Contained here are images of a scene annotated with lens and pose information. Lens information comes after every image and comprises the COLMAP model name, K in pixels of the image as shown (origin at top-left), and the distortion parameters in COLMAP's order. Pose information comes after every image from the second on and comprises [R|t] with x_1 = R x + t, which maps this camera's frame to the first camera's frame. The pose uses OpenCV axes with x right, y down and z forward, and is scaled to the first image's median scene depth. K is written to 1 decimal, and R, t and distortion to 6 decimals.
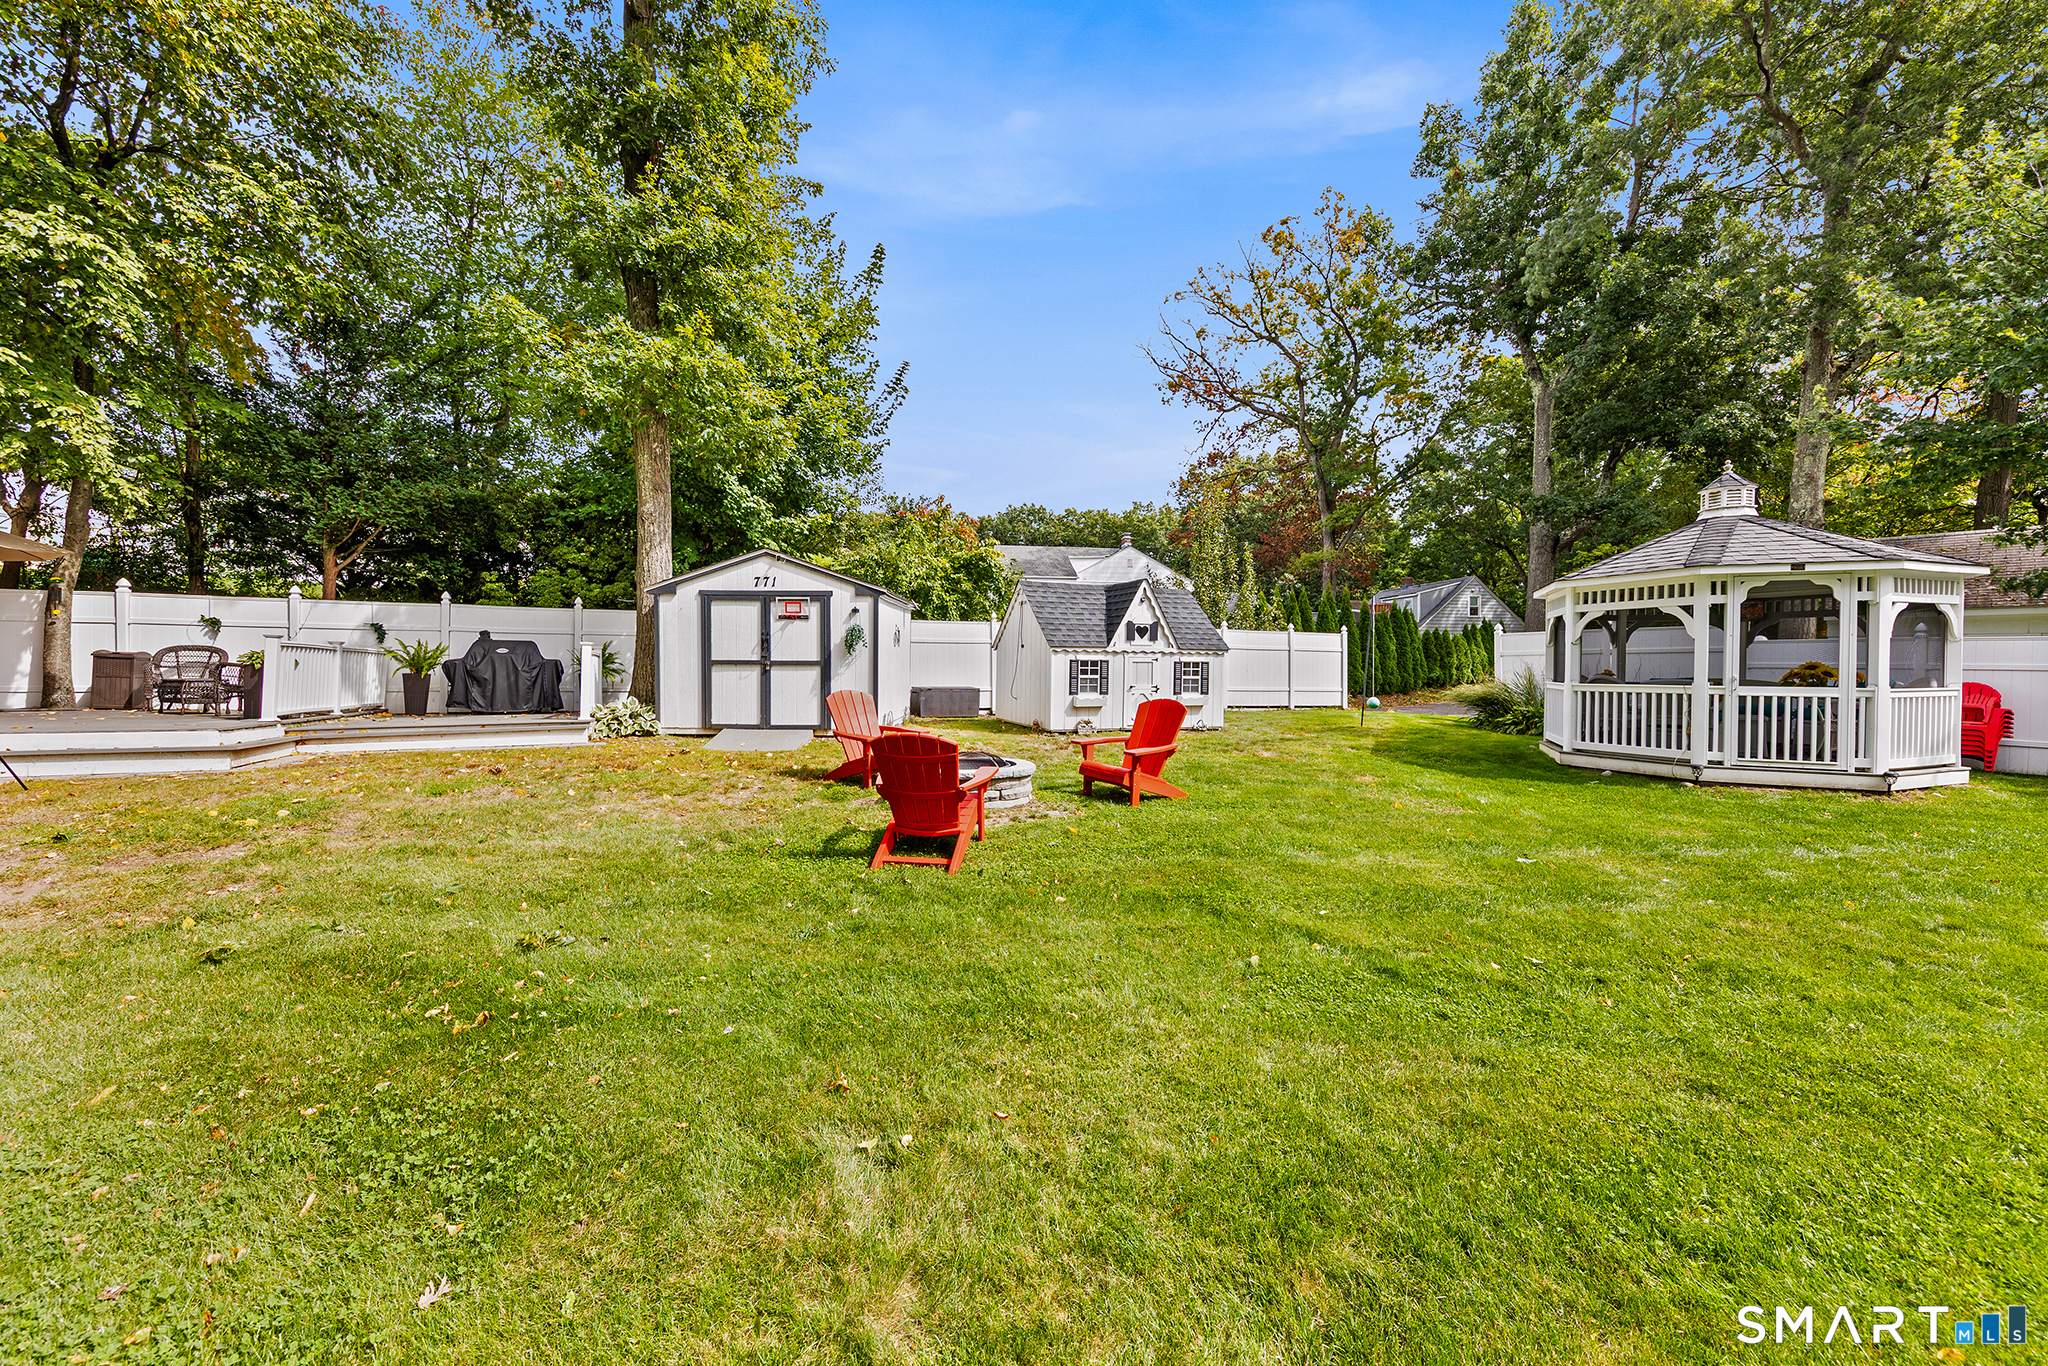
lens RADIAL K [[801.7, 0, 1026.9], [0, 801.7, 681.1], [0, 0, 1]] dist [0.004163, 0.000774]
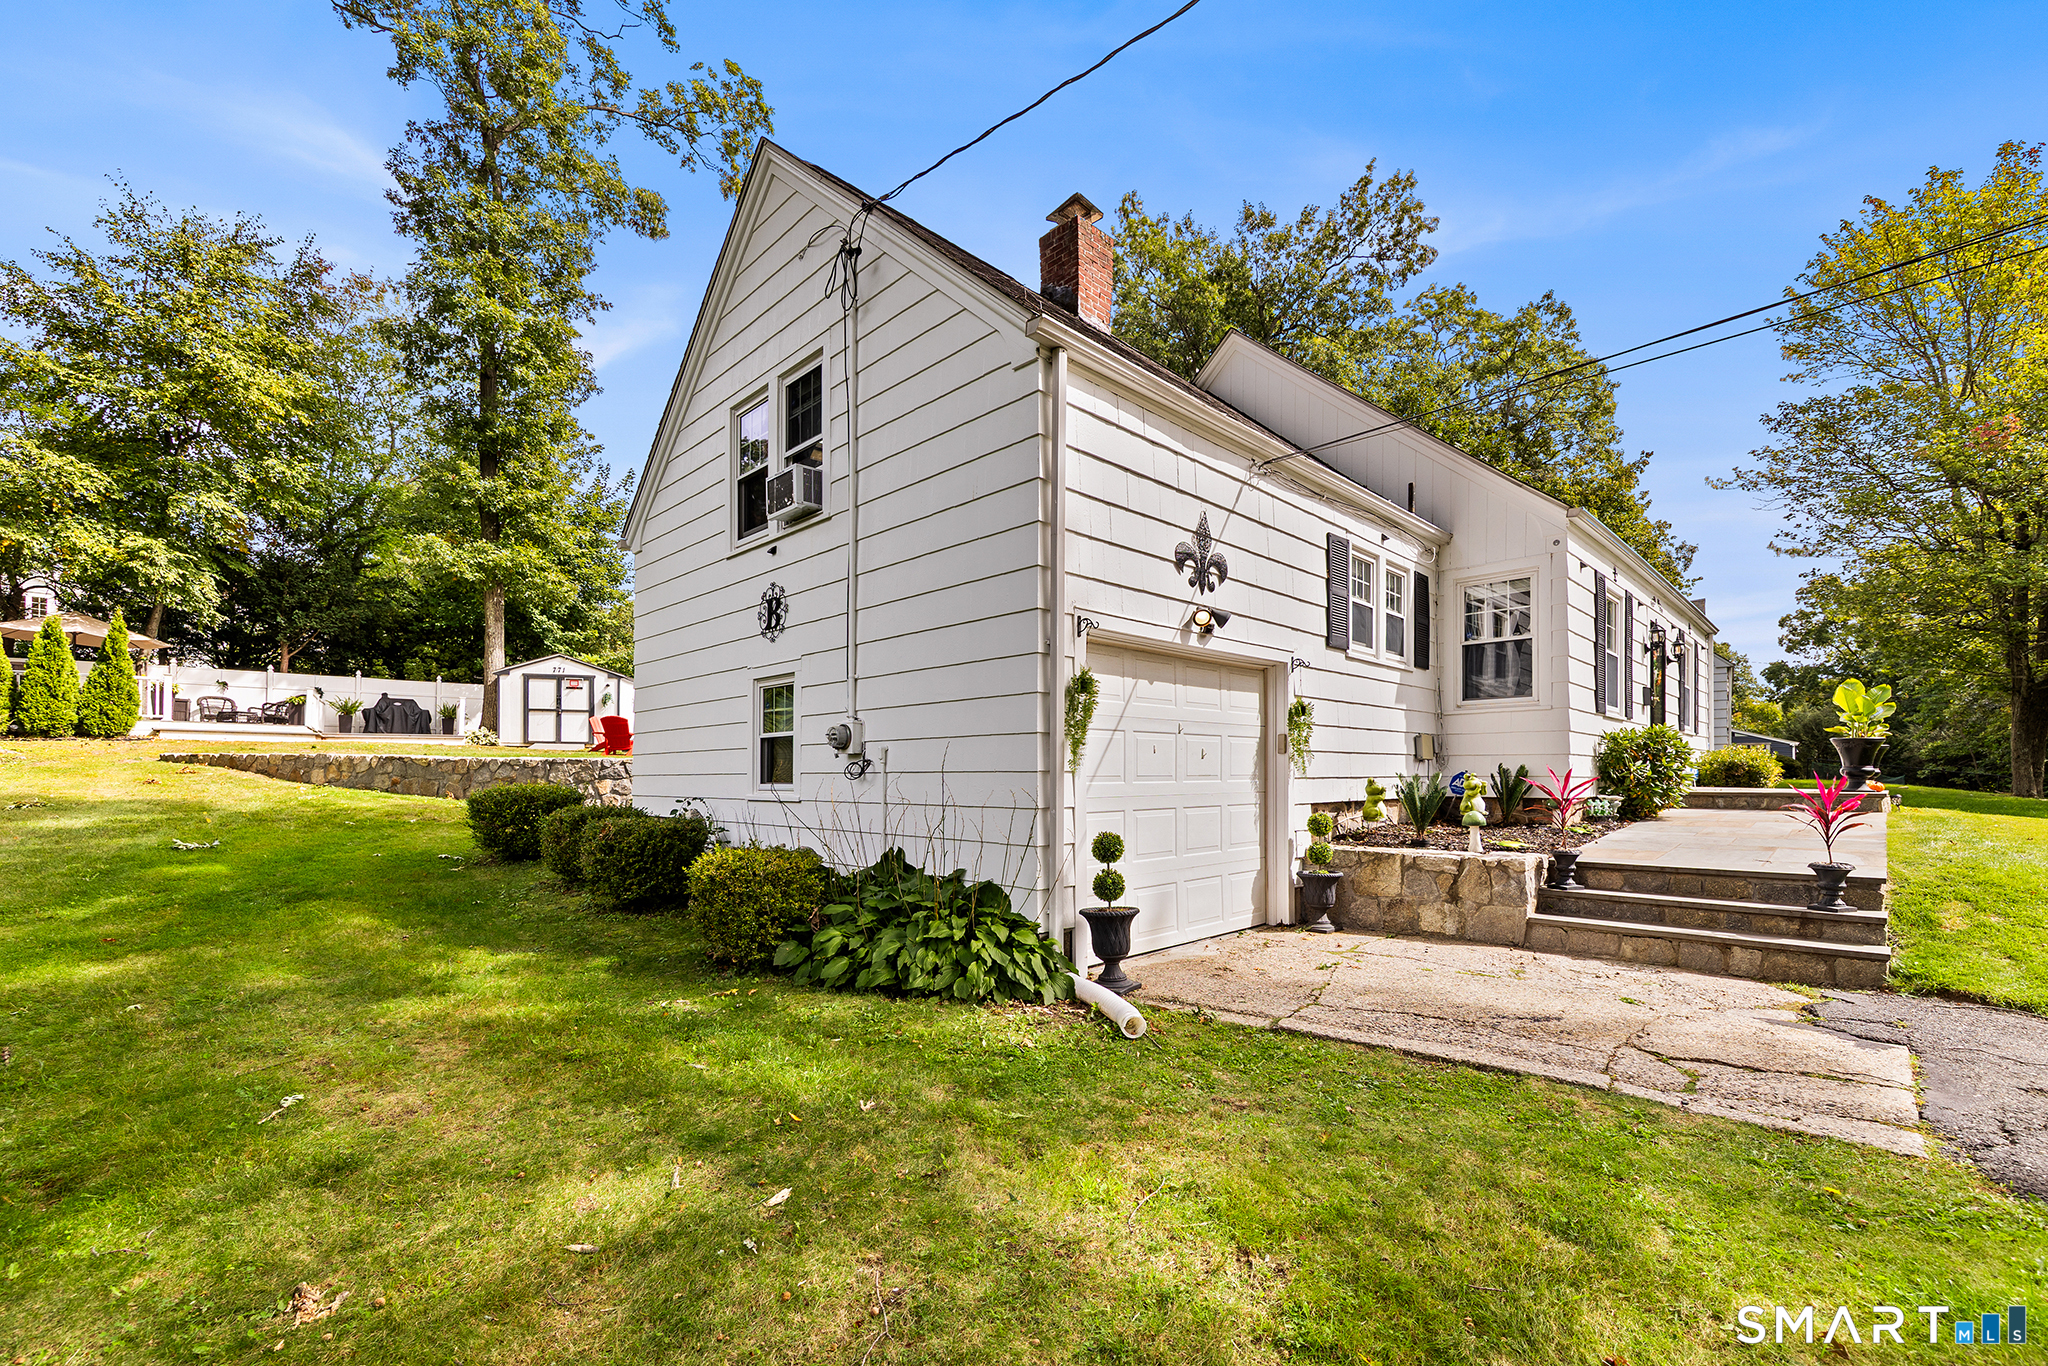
lens RADIAL K [[854.8, 0, 1037.5], [0, 854.8, 775.3], [0, 0, 1]] dist [-0.000094, -0.000003]
pose [[0.976399, 0.002317, 0.215961, 0.375896], [0.000173, 0.999934, -0.011508, 0.162261], [-0.215973, 0.011273, 0.976334, -1.323179]]
